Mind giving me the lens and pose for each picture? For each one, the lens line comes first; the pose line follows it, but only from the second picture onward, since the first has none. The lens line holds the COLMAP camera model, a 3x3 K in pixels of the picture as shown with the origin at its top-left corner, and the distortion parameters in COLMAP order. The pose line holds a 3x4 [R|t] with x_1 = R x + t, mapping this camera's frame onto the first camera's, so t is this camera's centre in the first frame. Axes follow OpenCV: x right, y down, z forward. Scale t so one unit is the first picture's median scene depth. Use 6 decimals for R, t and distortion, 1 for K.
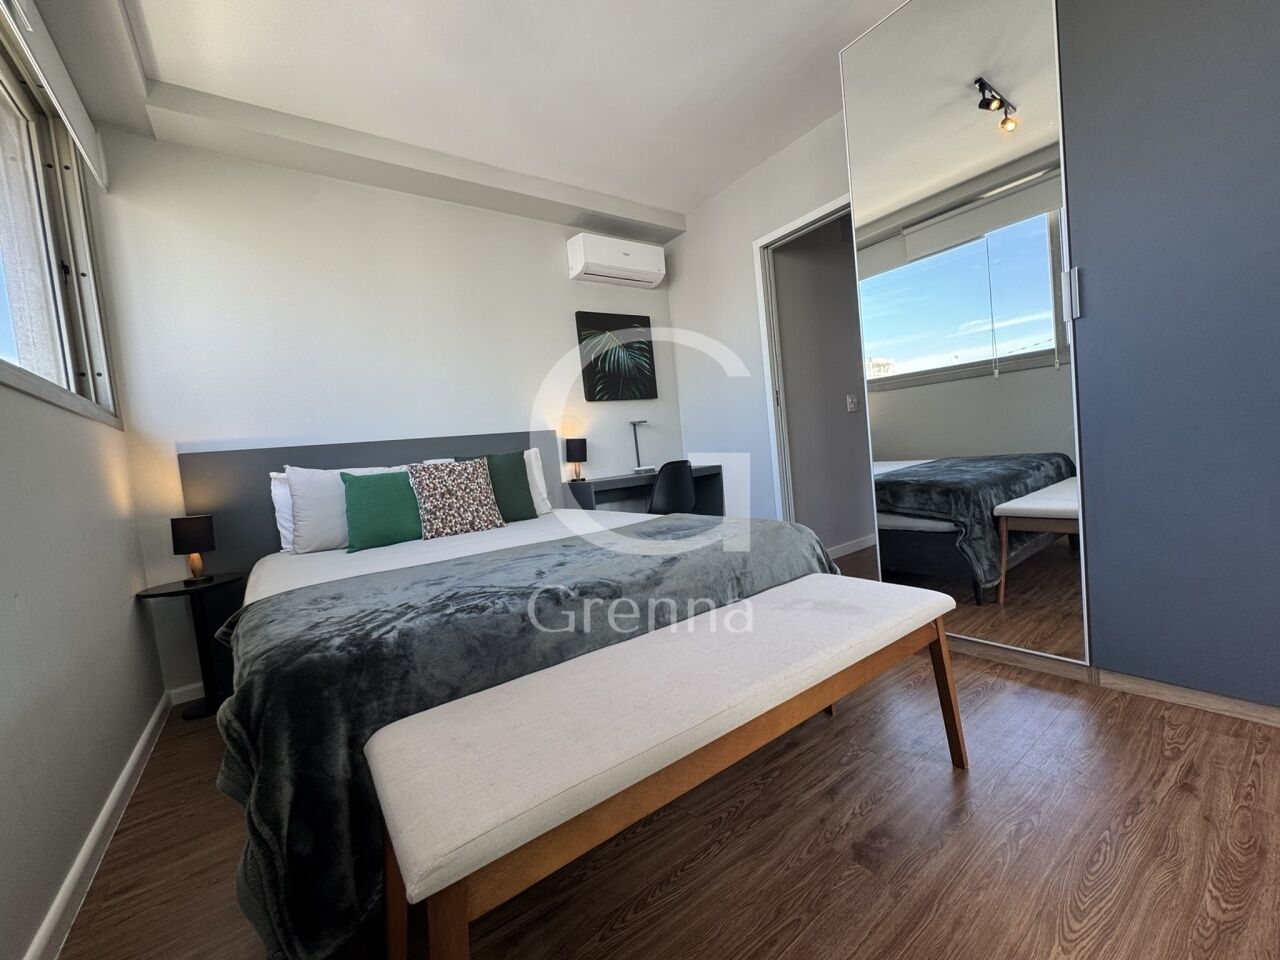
lens RADIAL K [[513.8, 0, 638.5], [0, 513.8, 479.2], [0, 0, 1]] dist [-0.003259, 0.000090]
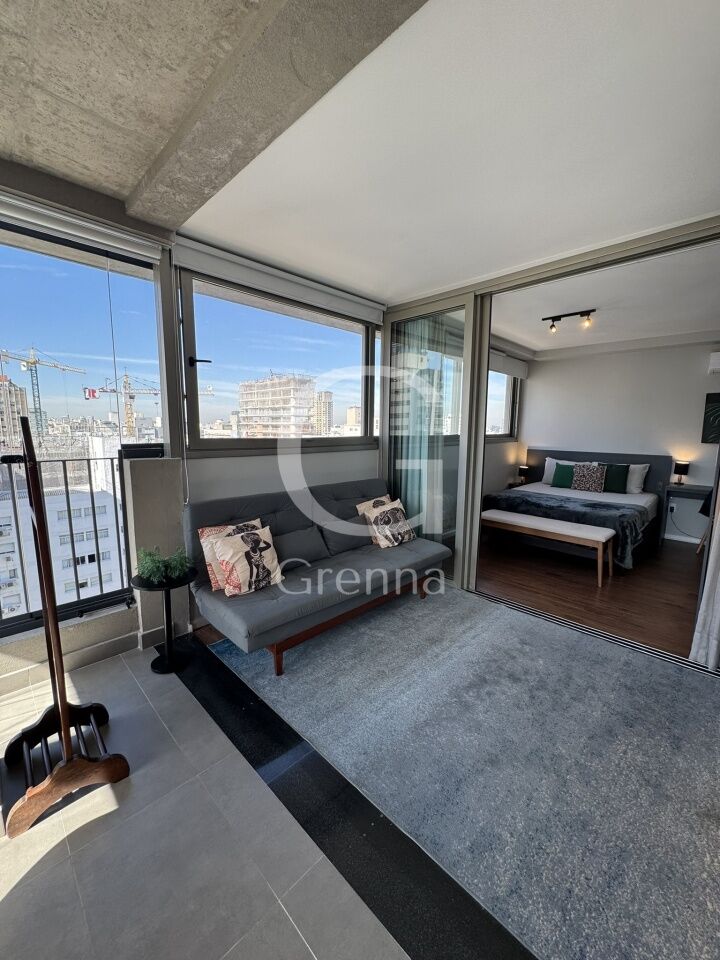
lens RADIAL K [[385.4, 0, 362.7], [0, 385.4, 482.3], [0, 0, 1]] dist [-0.003259, 0.000090]
pose [[0.166663, 0.240461, -0.956244, 1.528276], [-0.083512, 0.969765, 0.229306, -0.337056], [0.982471, 0.041641, 0.181706, -0.620772]]
